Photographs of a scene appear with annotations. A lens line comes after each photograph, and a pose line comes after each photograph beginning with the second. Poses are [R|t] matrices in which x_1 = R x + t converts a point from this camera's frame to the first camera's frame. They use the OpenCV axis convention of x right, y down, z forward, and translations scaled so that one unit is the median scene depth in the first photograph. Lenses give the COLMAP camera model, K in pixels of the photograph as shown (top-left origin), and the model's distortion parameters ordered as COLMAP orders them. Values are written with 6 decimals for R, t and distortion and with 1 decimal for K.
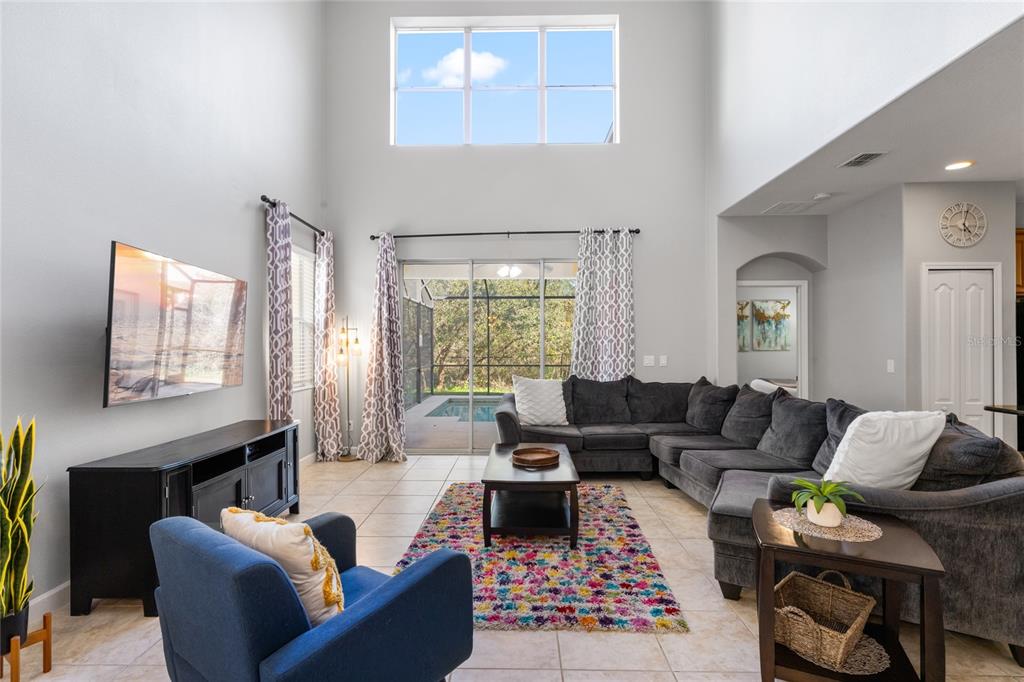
lens RADIAL K [[482.2, 0, 514.2], [0, 482.2, 340.1], [0, 0, 1]] dist [0.001184, 0.000820]
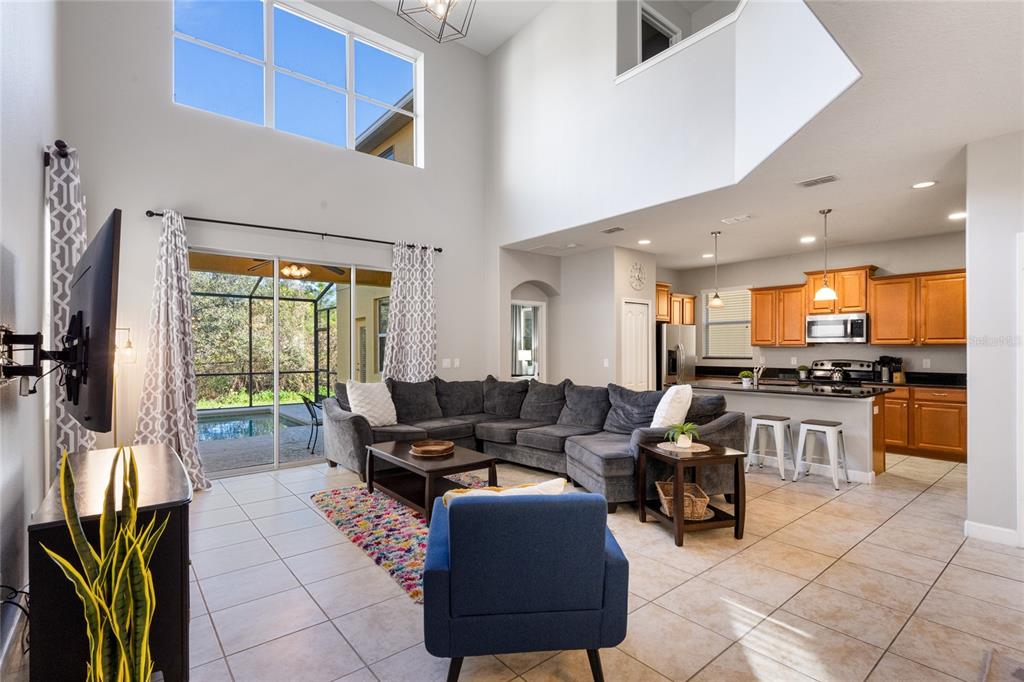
lens RADIAL K [[482.2, 0, 516.3], [0, 482.2, 347.4], [0, 0, 1]] dist [0.001184, 0.000820]
pose [[0.760557, 0.001858, 0.649268, -0.362090], [-0.003653, 0.999992, 0.001418, 0.002673], [-0.649261, -0.003451, 0.760558, 0.012088]]
